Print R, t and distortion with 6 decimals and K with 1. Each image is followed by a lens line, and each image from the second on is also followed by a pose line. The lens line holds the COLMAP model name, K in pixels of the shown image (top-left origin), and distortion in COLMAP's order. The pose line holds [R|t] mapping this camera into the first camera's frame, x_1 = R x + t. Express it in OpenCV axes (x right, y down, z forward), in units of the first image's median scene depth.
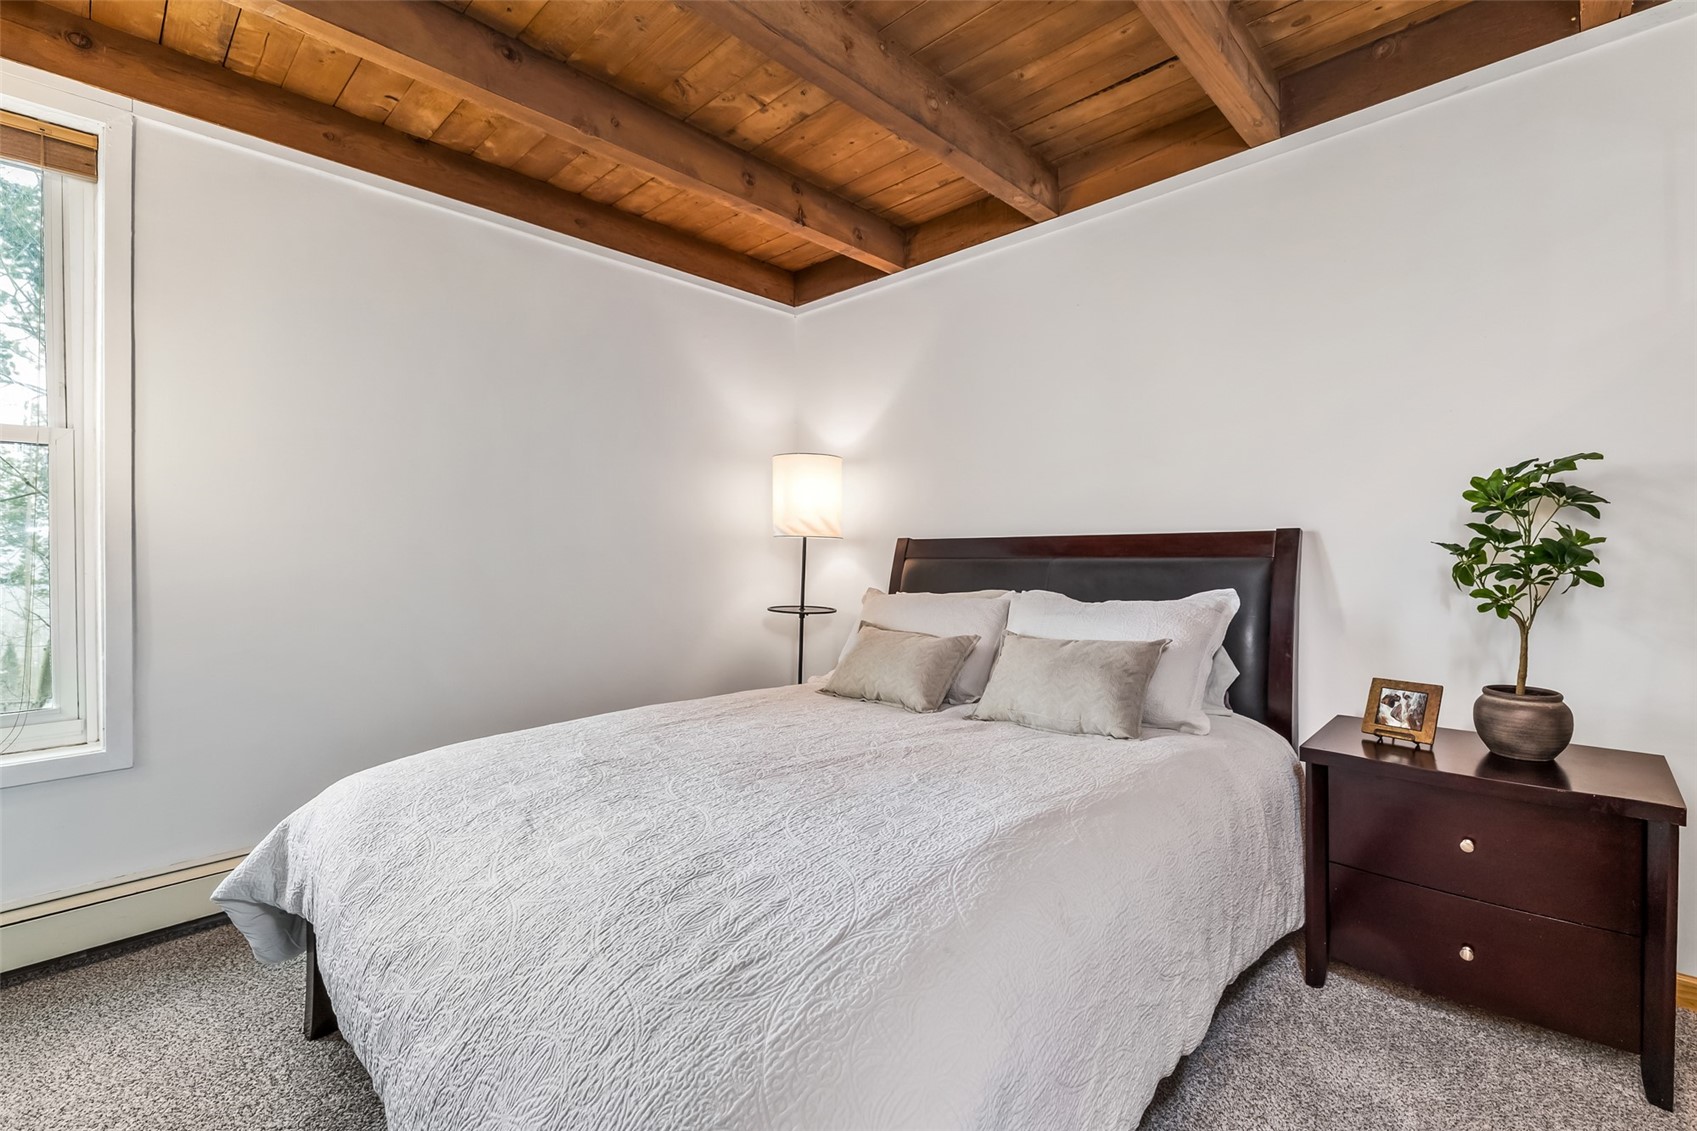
lens RADIAL K [[749.4, 0, 854.5], [0, 749.4, 559.4], [0, 0, 1]] dist [-0.005483, -0.000343]
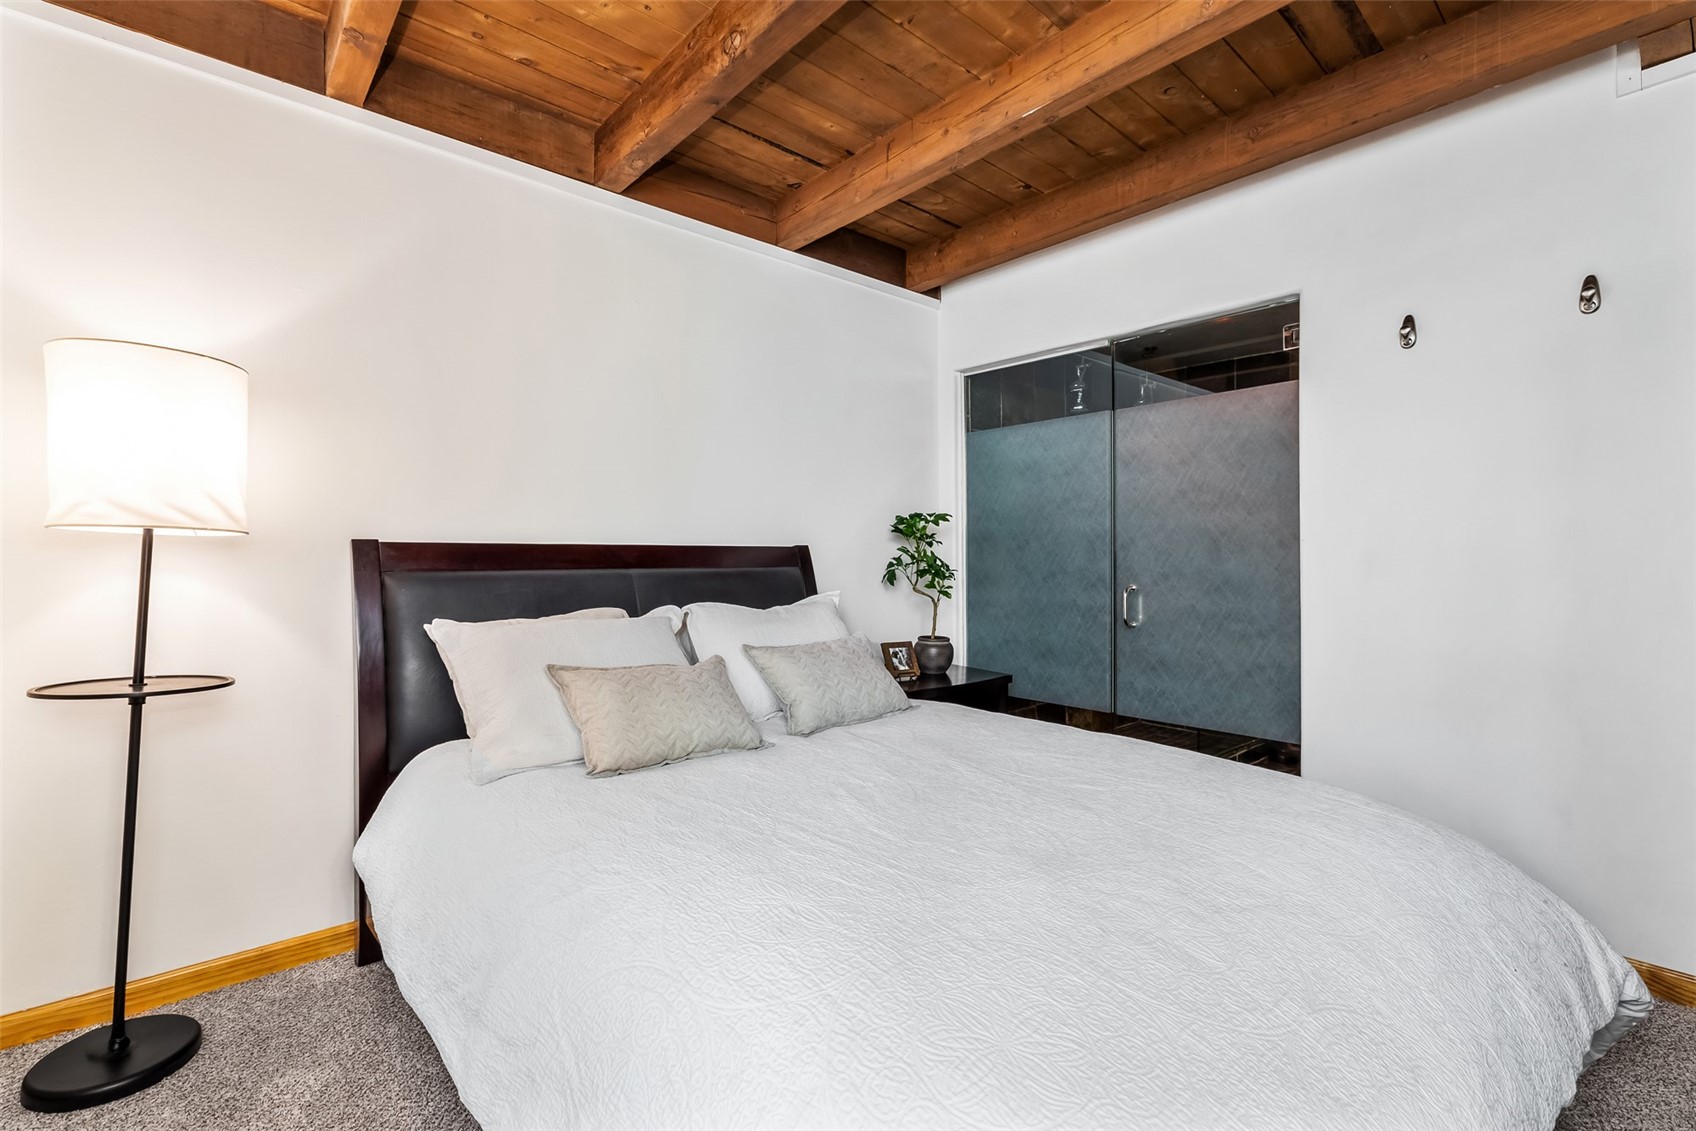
lens RADIAL K [[748.9, 0, 853.2], [0, 748.9, 569.5], [0, 0, 1]] dist [-0.005483, -0.000343]
pose [[0.076541, -0.007150, 0.997041, -0.900955], [0.008292, 0.999944, 0.006534, -0.008537], [-0.997032, 0.007768, 0.076596, 0.955241]]
